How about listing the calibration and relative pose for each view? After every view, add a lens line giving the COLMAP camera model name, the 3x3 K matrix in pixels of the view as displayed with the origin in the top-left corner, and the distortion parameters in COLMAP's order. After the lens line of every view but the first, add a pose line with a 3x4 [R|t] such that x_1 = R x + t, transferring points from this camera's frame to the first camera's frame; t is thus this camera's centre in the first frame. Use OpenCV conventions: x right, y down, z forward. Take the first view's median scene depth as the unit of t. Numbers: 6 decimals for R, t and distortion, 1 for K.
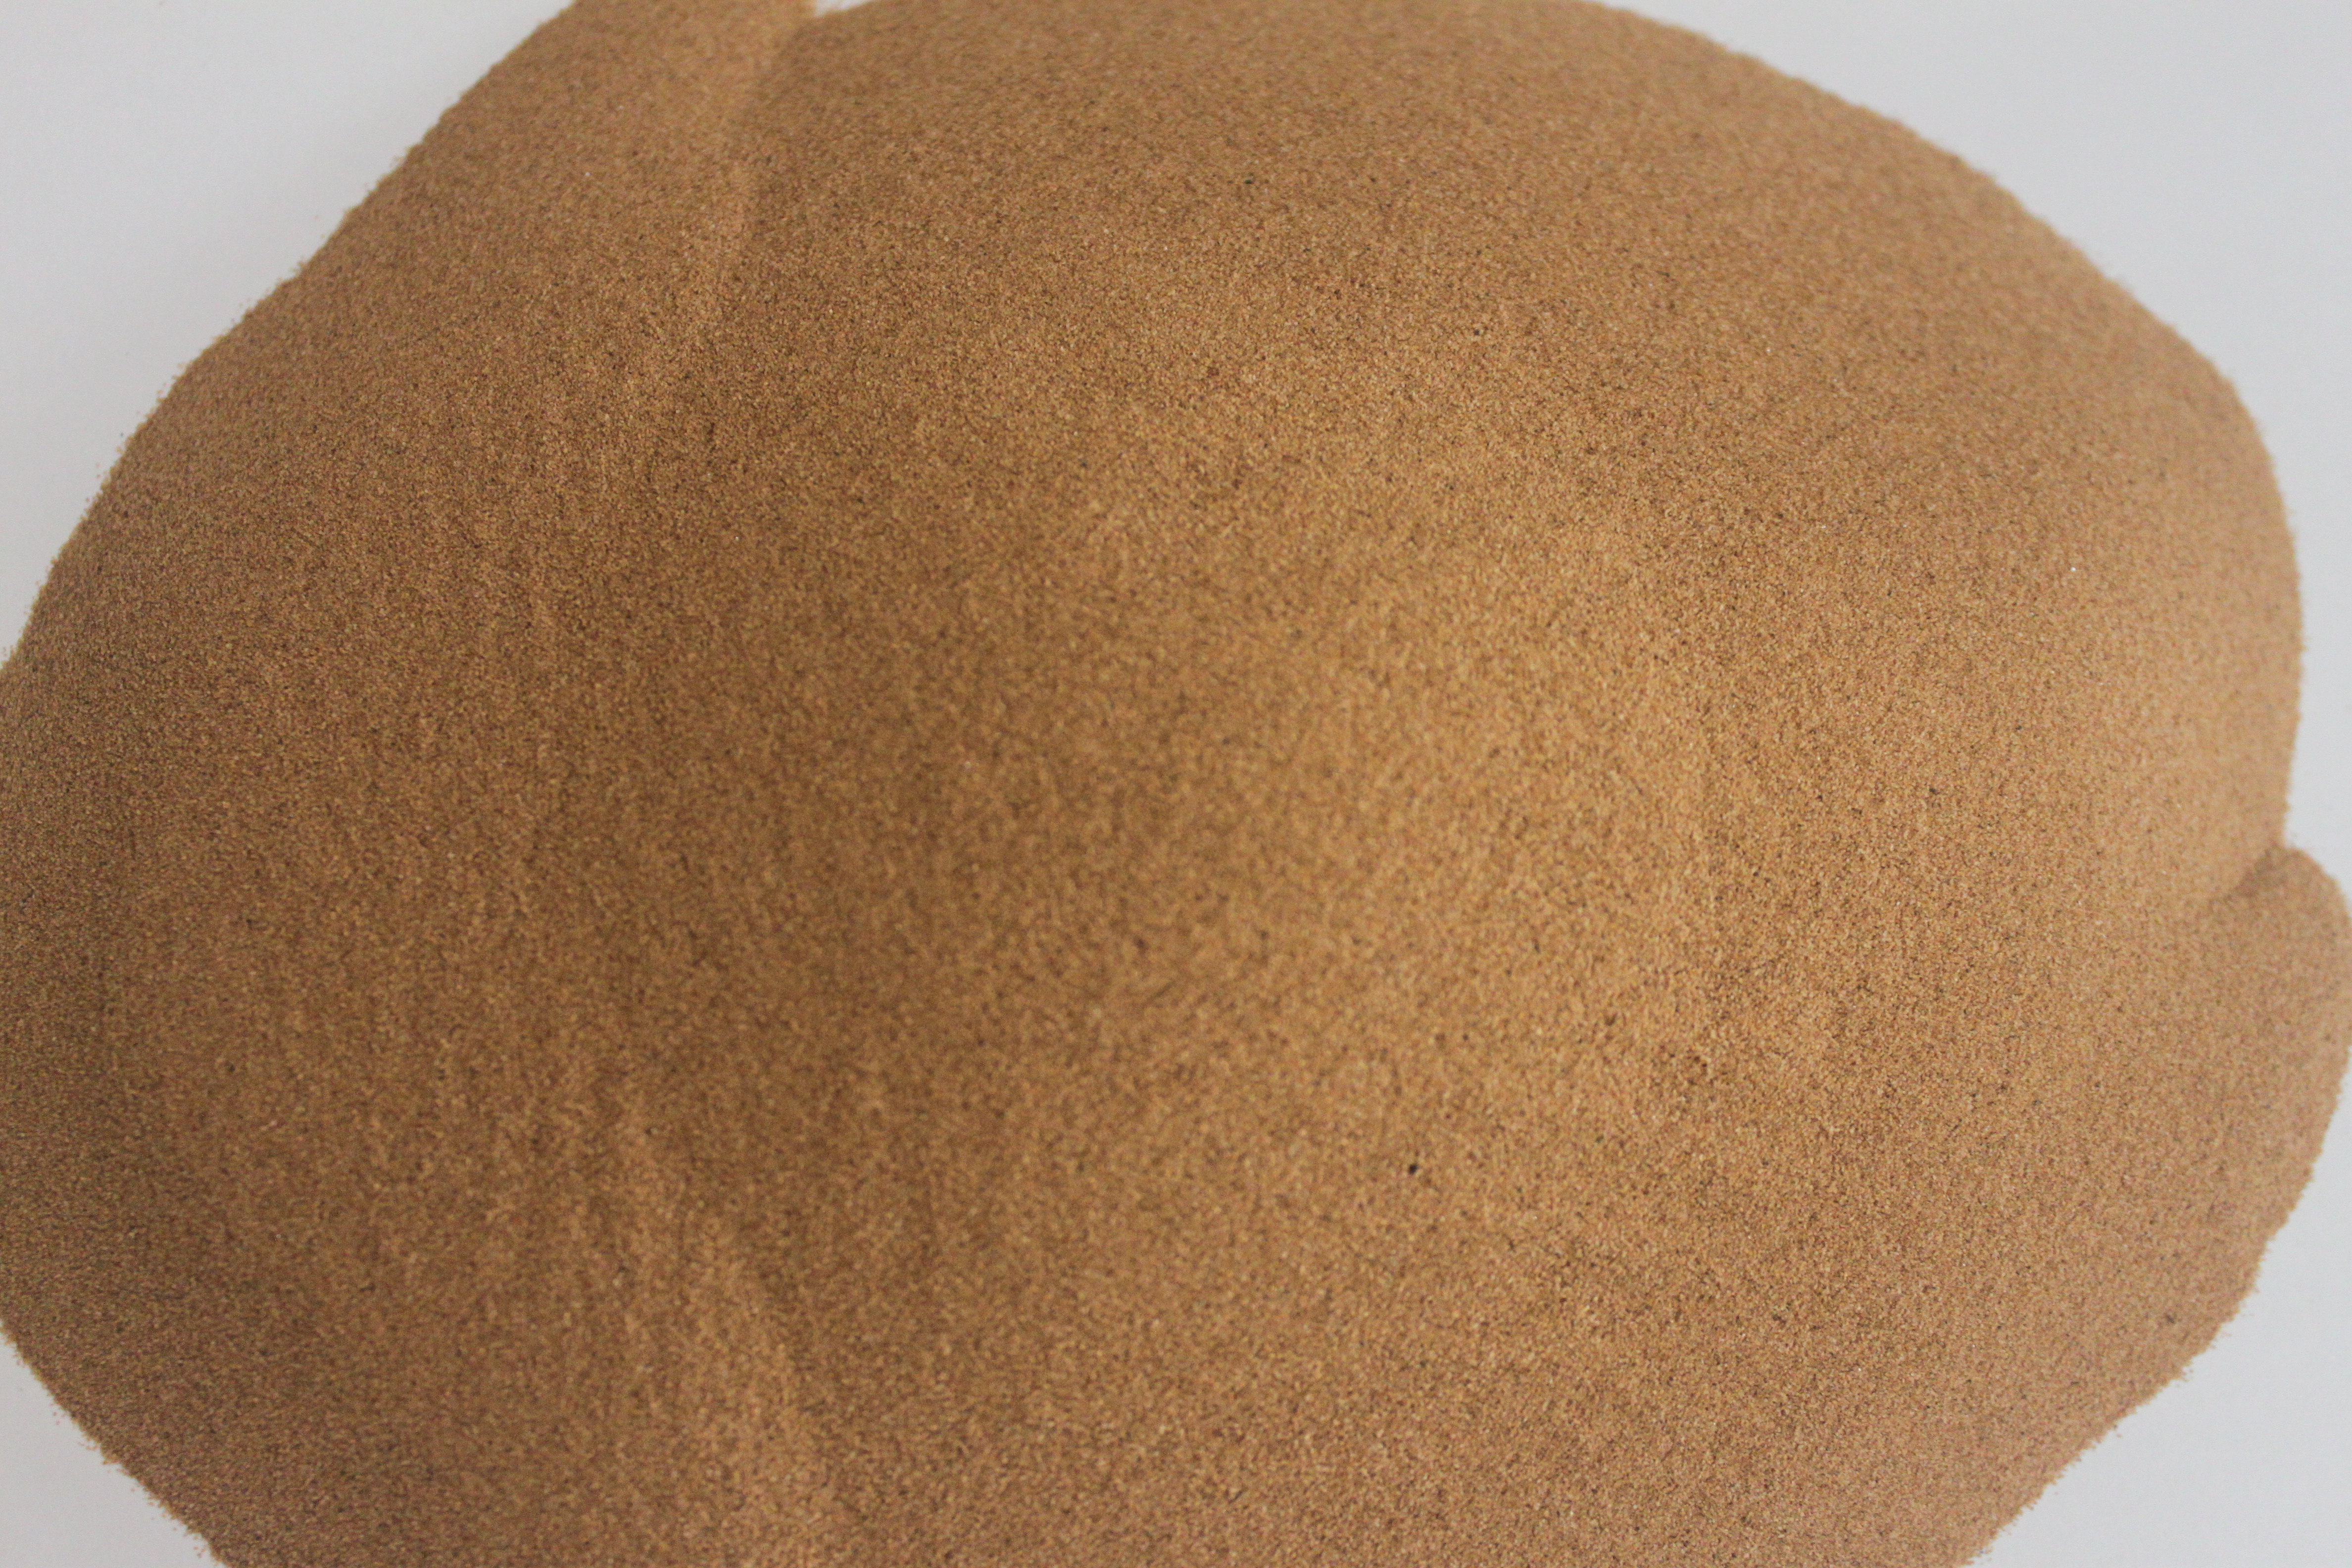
lens RADIAL K [[2598.0, 0, 1181.8], [0, 2598.0, 822.6], [0, 0, 1]] dist [-0.135673, 0.119775]
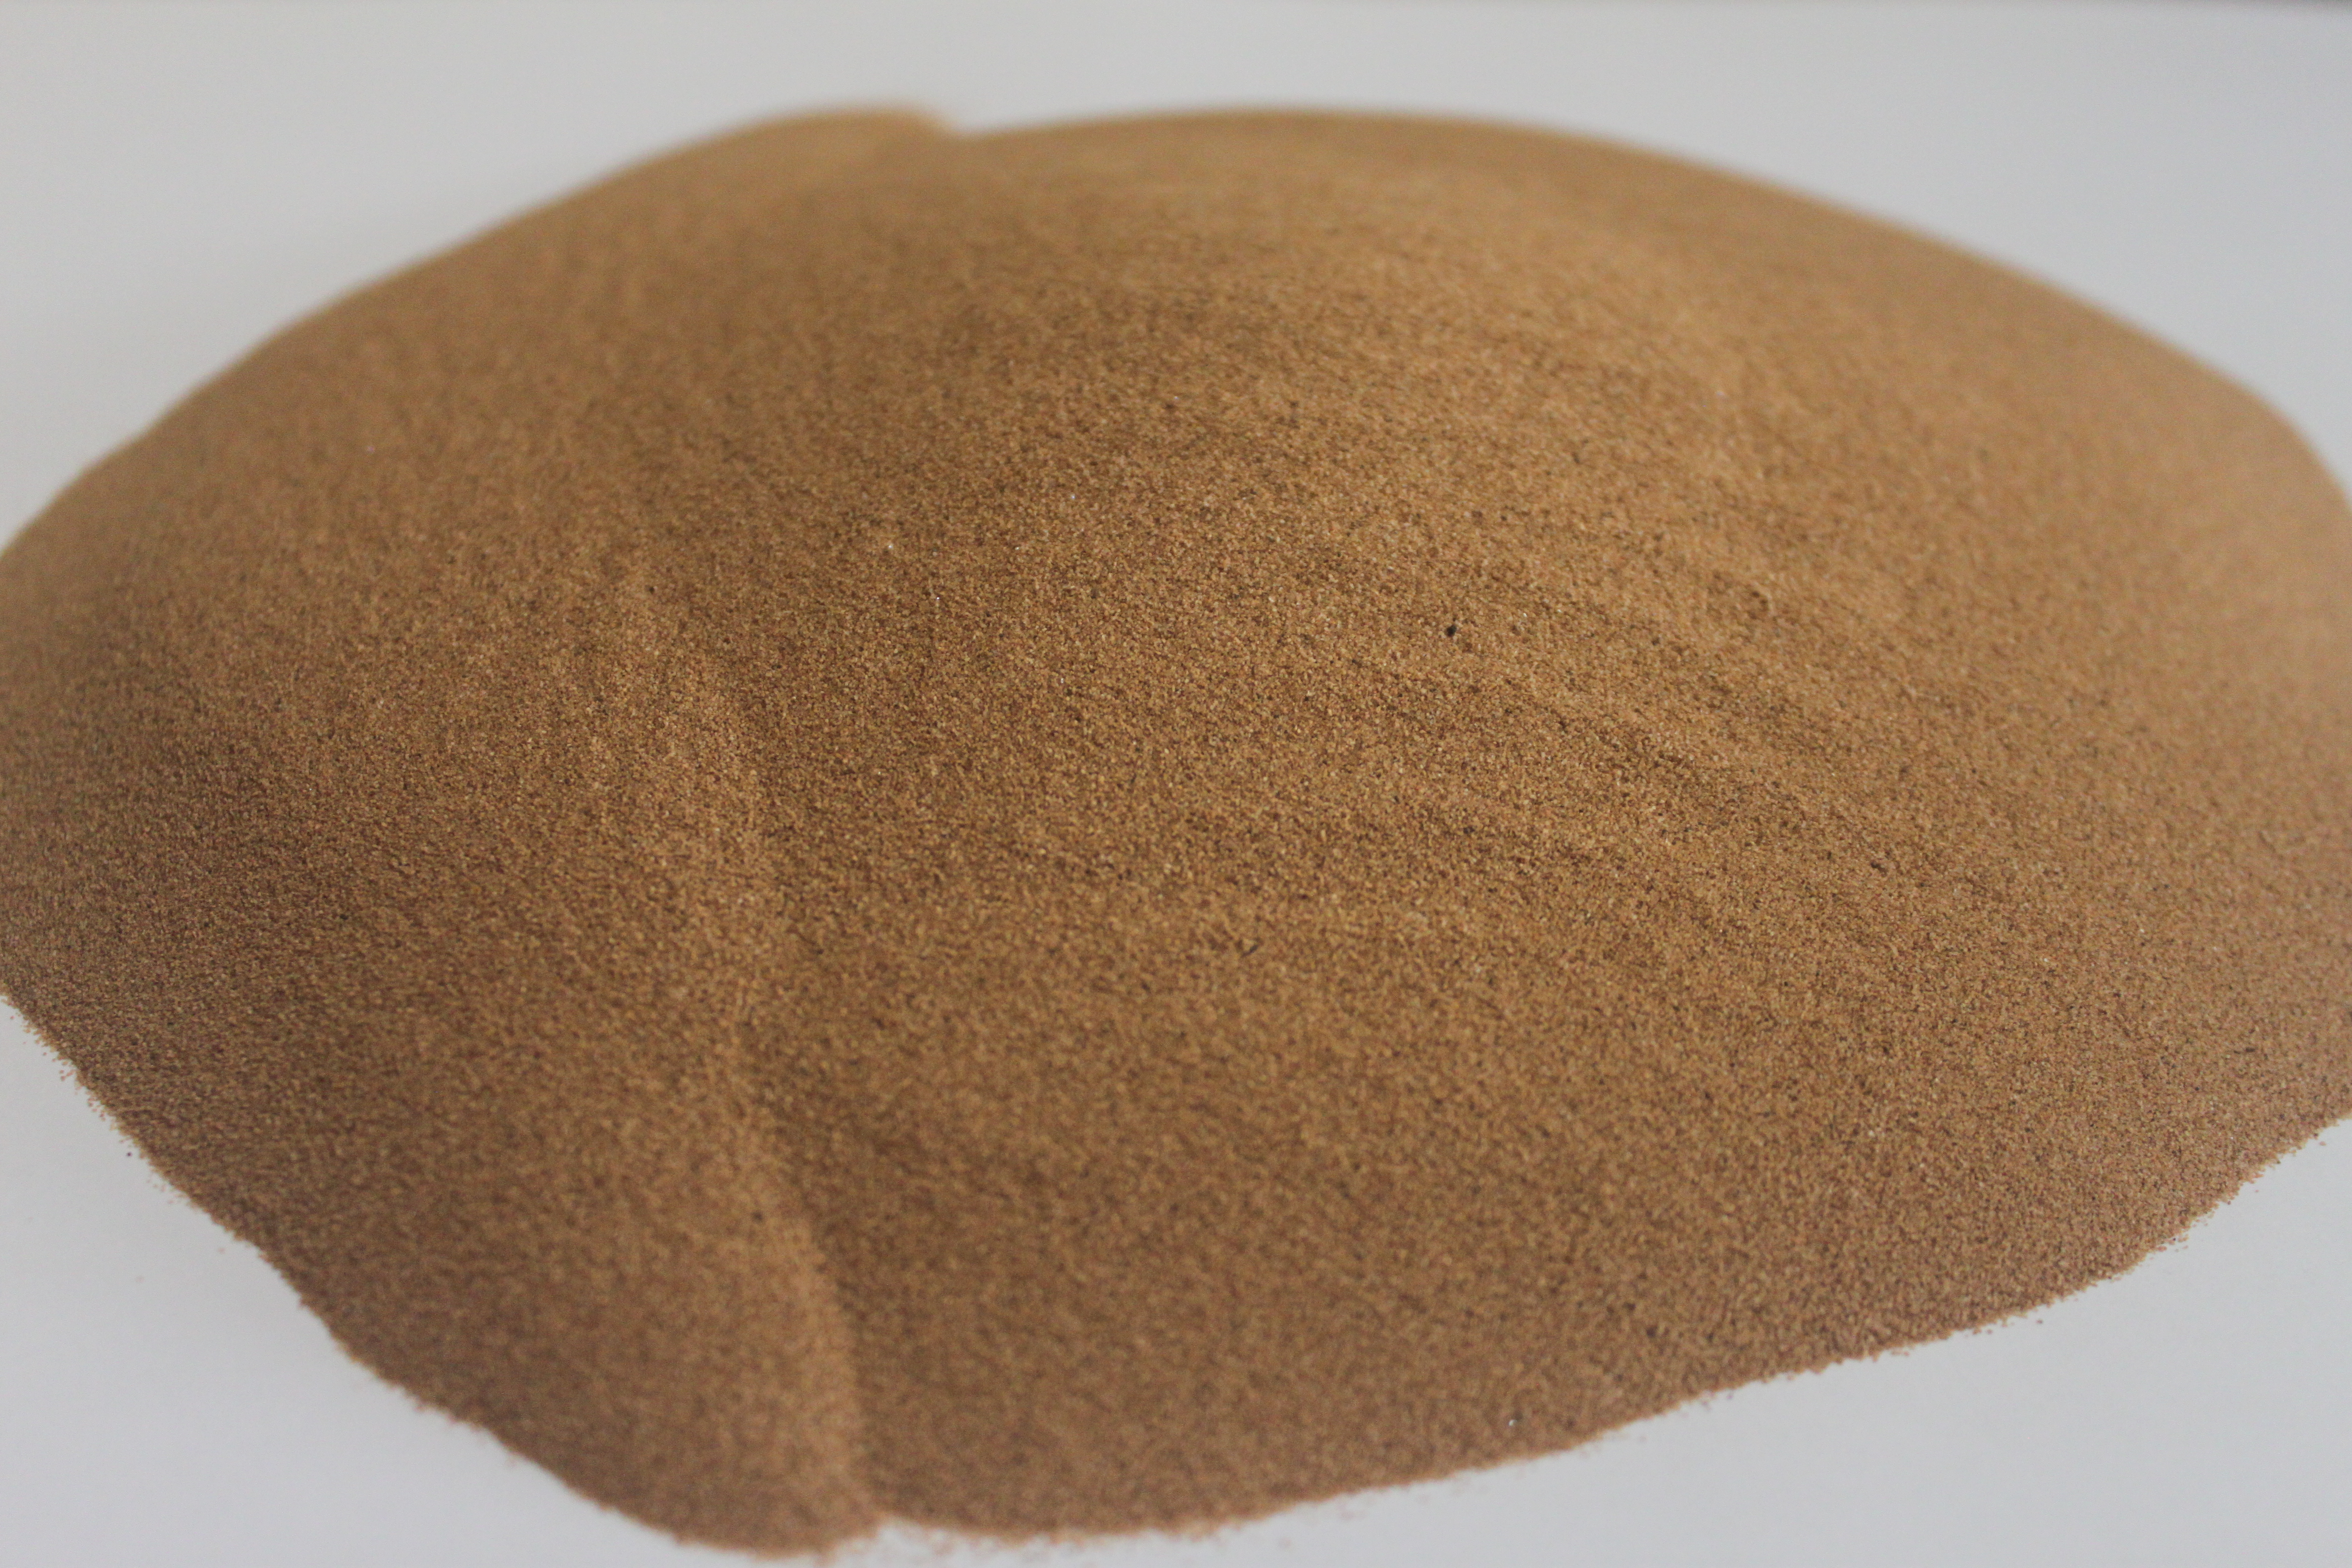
lens RADIAL K [[2598.0, 0, 1181.8], [0, 2598.0, 822.6], [0, 0, 1]] dist [-0.135673, 0.119775]
pose [[0.997385, 0.011020, -0.071429, 0.060231], [-0.048205, 0.837792, -0.543857, 0.704461], [0.053849, 0.545878, 0.836132, 0.253377]]
